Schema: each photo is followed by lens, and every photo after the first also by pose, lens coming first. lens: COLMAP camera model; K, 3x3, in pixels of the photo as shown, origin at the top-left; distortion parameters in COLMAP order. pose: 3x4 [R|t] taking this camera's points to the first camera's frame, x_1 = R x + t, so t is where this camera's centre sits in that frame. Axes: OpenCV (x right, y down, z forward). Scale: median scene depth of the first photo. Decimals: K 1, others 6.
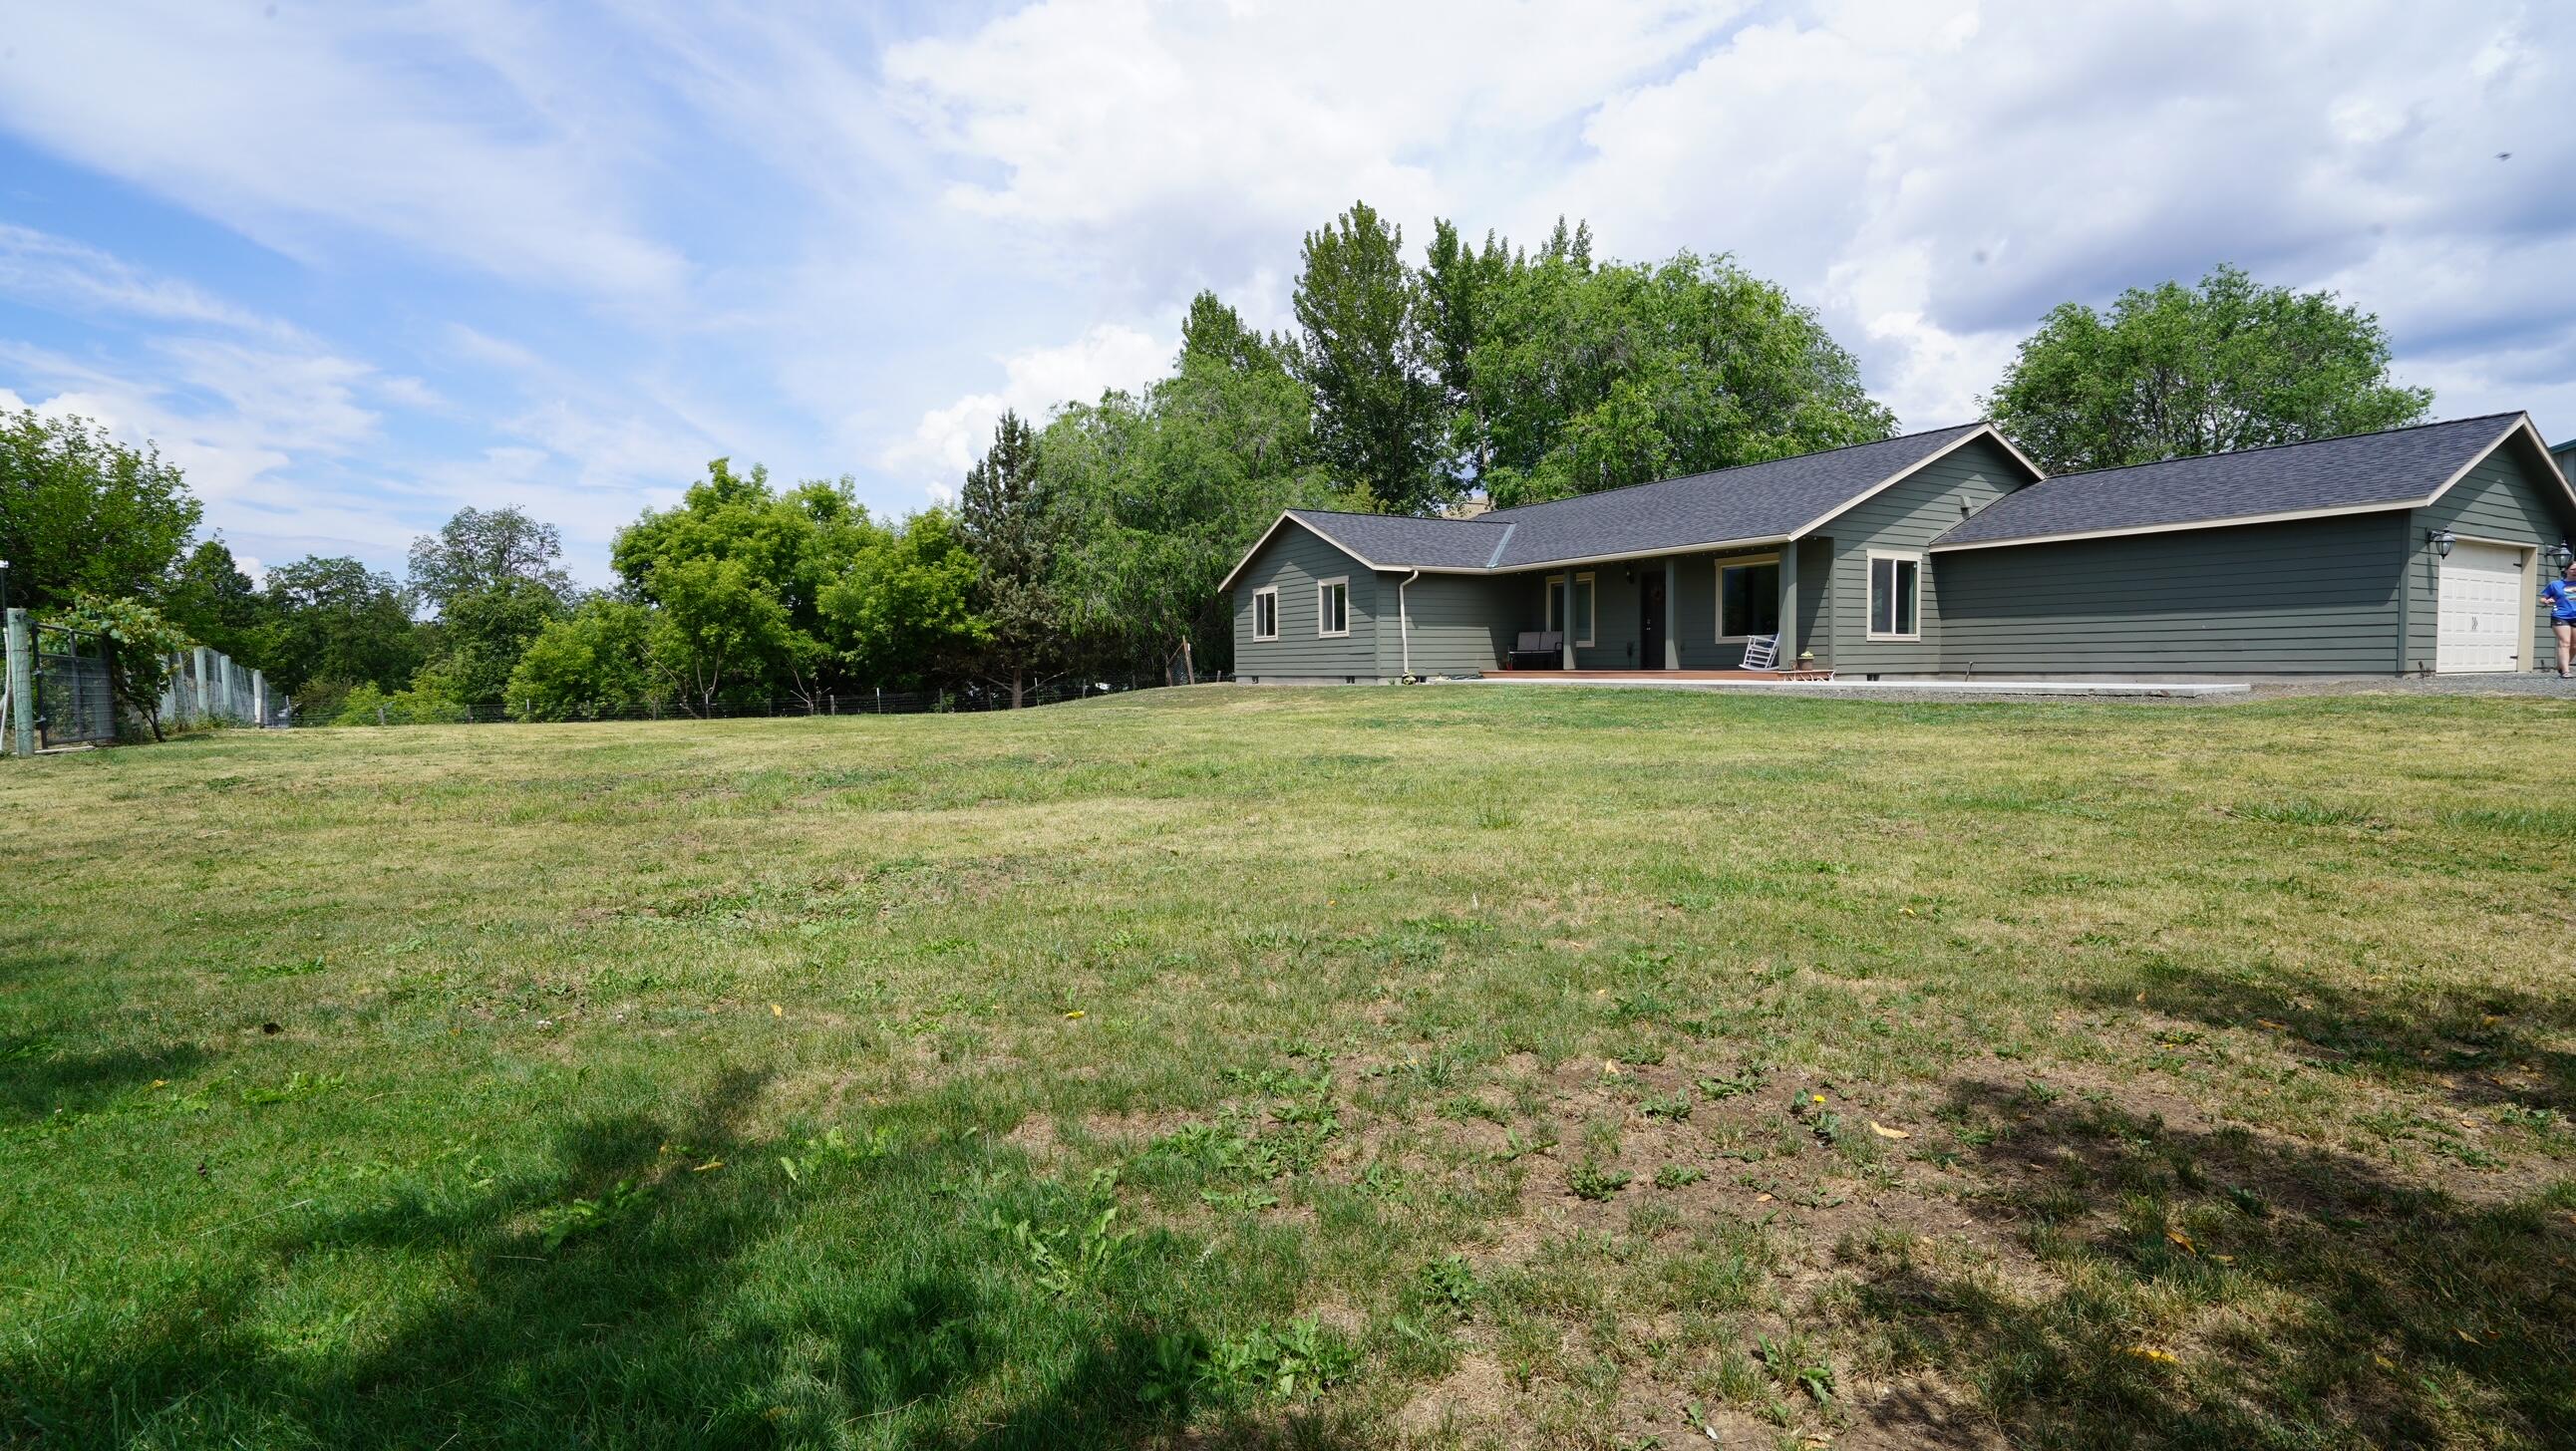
lens RADIAL K [[1186.4, 0, 1288.0], [0, 1186.4, 725.5], [0, 0, 1]] dist [-0.060024, 0.026685]
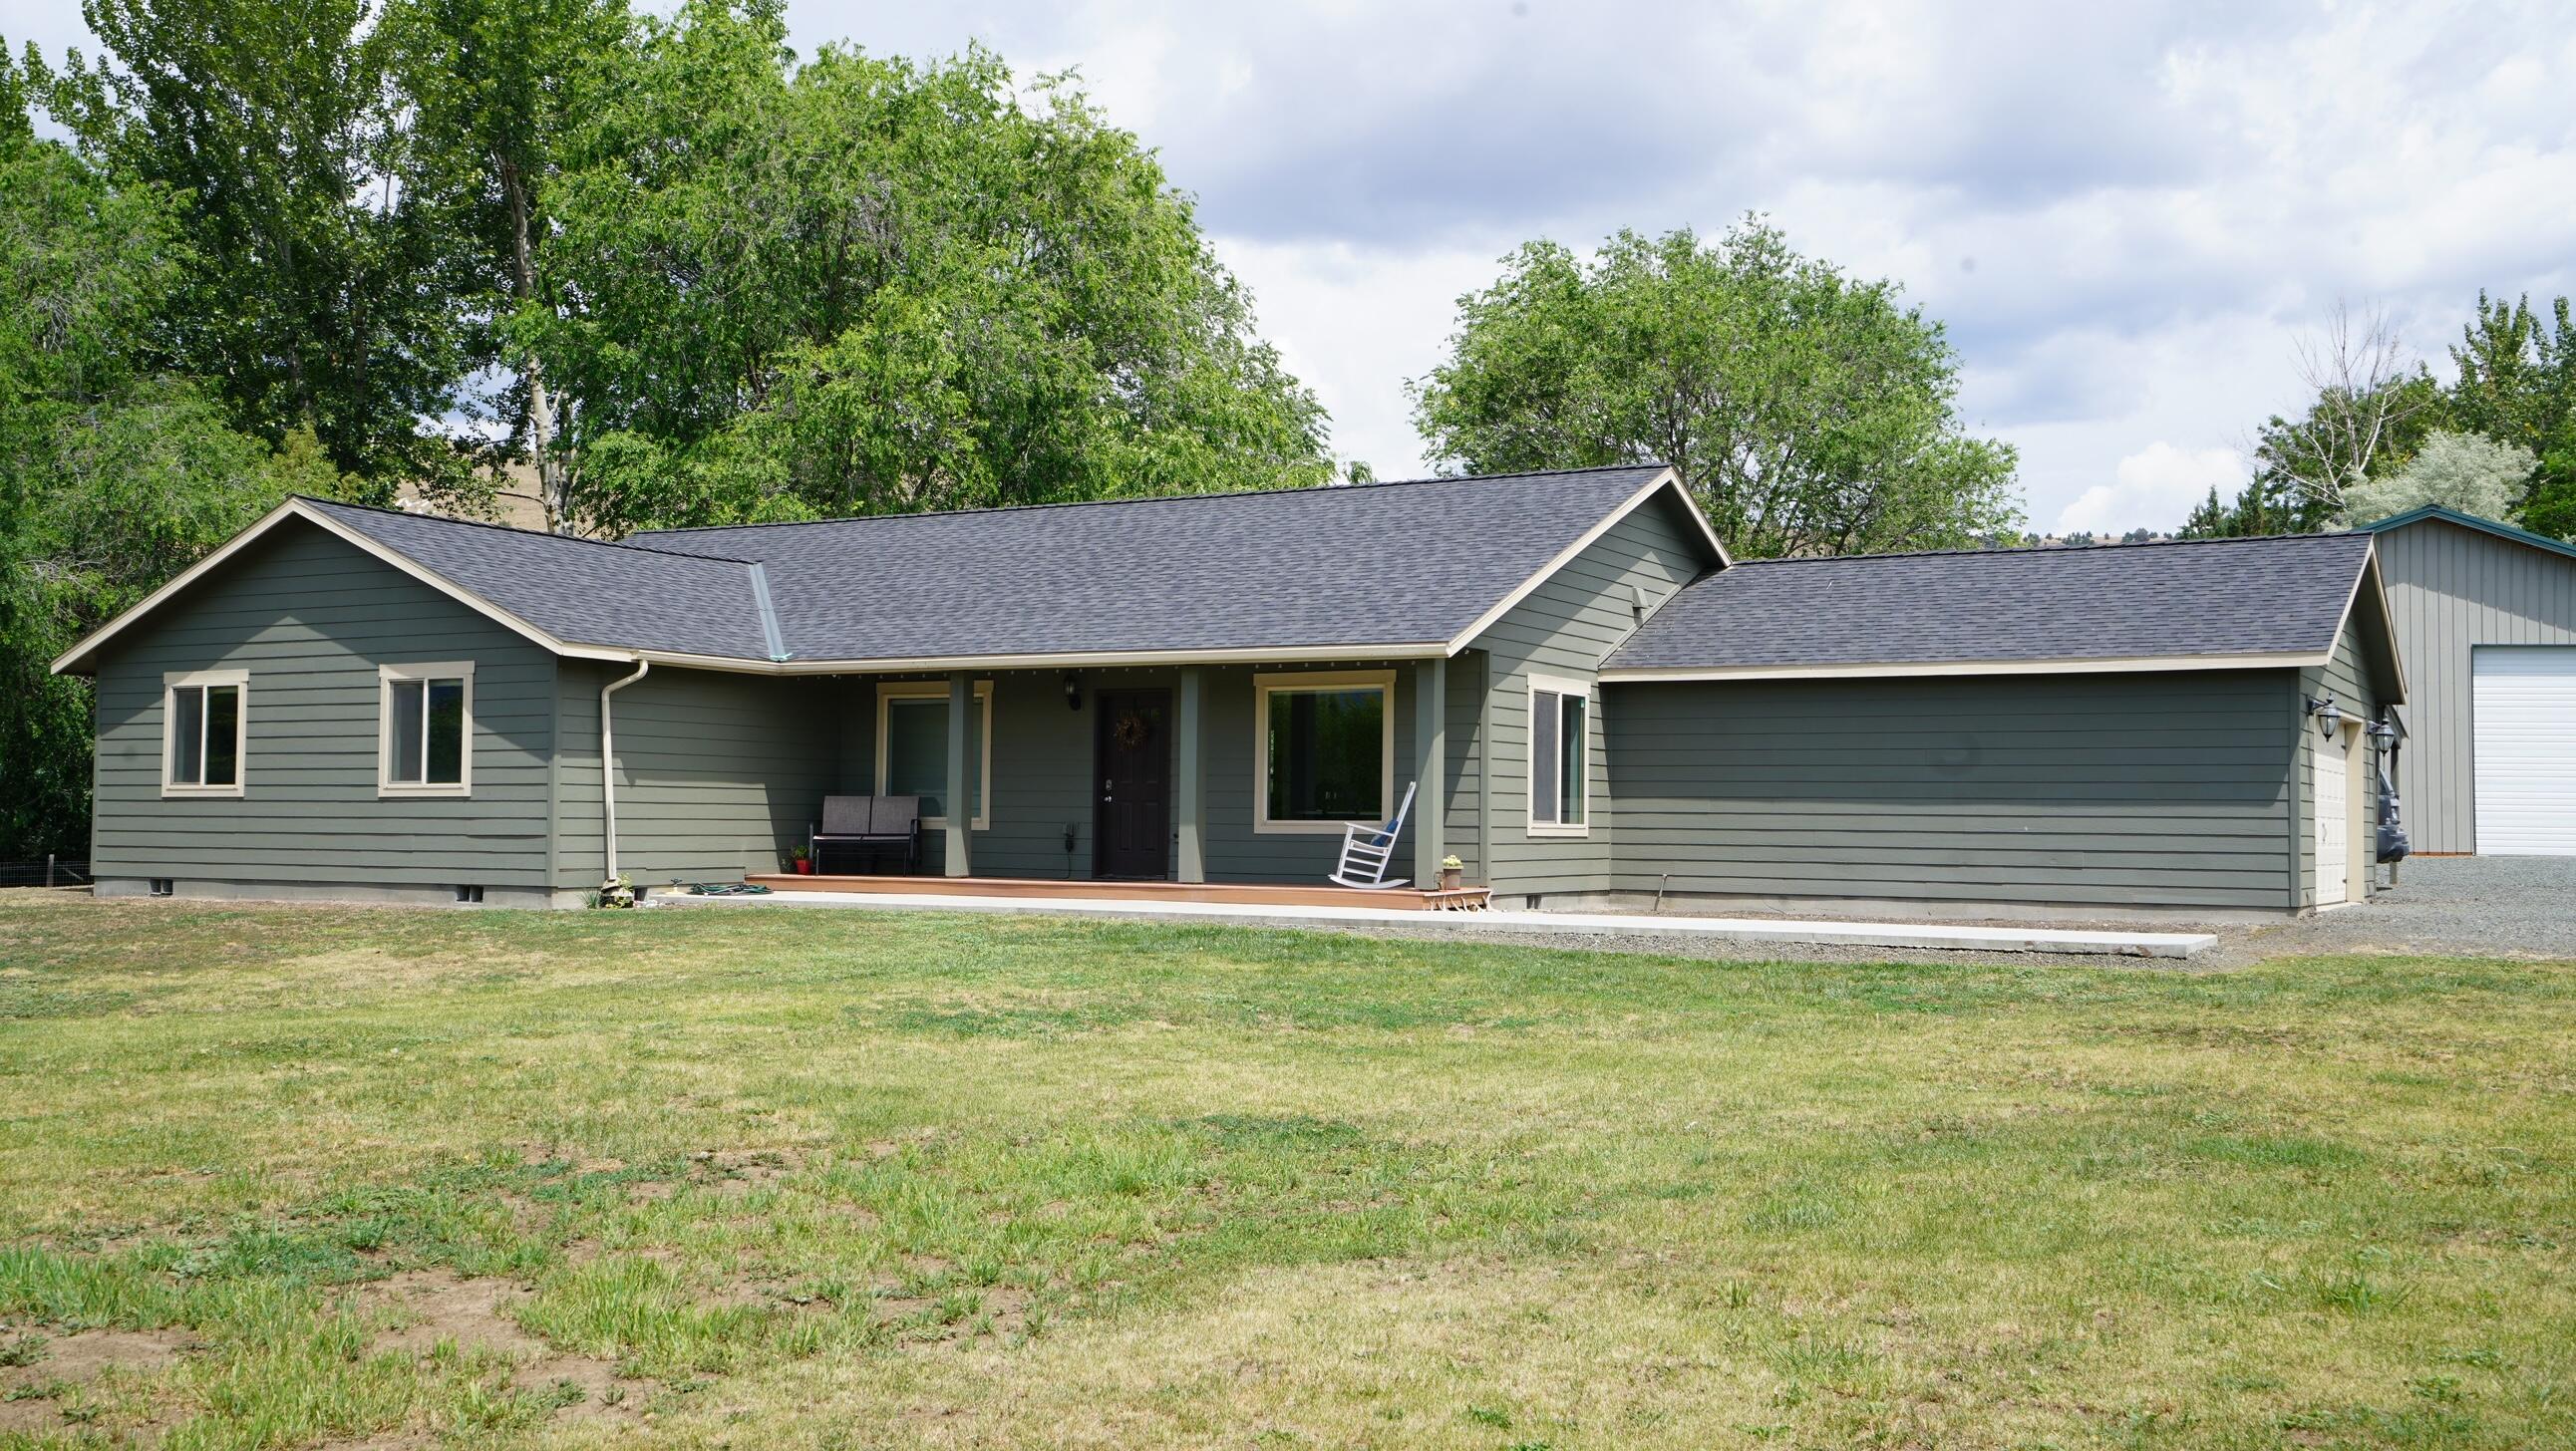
lens RADIAL K [[2468.9, 0, 1288.3], [0, 2468.9, 690.1], [0, 0, 1]] dist [0.067372, 0.001829]
pose [[0.848766, 0.048497, 0.526539, -0.188057], [0.006864, 0.994691, -0.102679, -0.017530], [-0.528723, 0.090765, 0.843927, 0.046646]]
